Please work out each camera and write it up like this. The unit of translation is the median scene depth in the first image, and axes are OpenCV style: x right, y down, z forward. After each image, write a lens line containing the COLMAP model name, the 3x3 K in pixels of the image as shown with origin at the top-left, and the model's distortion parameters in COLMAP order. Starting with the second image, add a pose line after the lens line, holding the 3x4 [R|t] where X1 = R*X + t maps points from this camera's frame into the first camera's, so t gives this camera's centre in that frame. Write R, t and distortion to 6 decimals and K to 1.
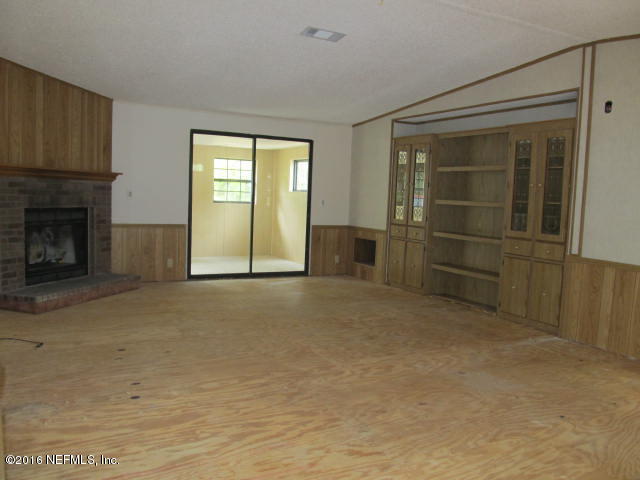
lens RADIAL K [[528.0, 0, 320.3], [0, 528.0, 242.5], [0, 0, 1]] dist [-0.062250, 0.022124]
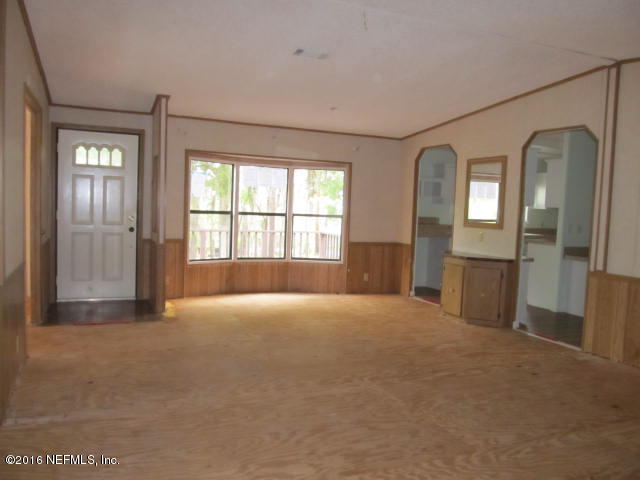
lens RADIAL K [[528.0, 0, 320.3], [0, 528.0, 242.5], [0, 0, 1]] dist [-0.062250, 0.022124]
pose [[-0.993112, -0.085797, 0.079796, 0.056441], [-0.071259, 0.982876, 0.169935, -0.137325], [-0.093010, 0.163078, -0.982219, 1.376290]]
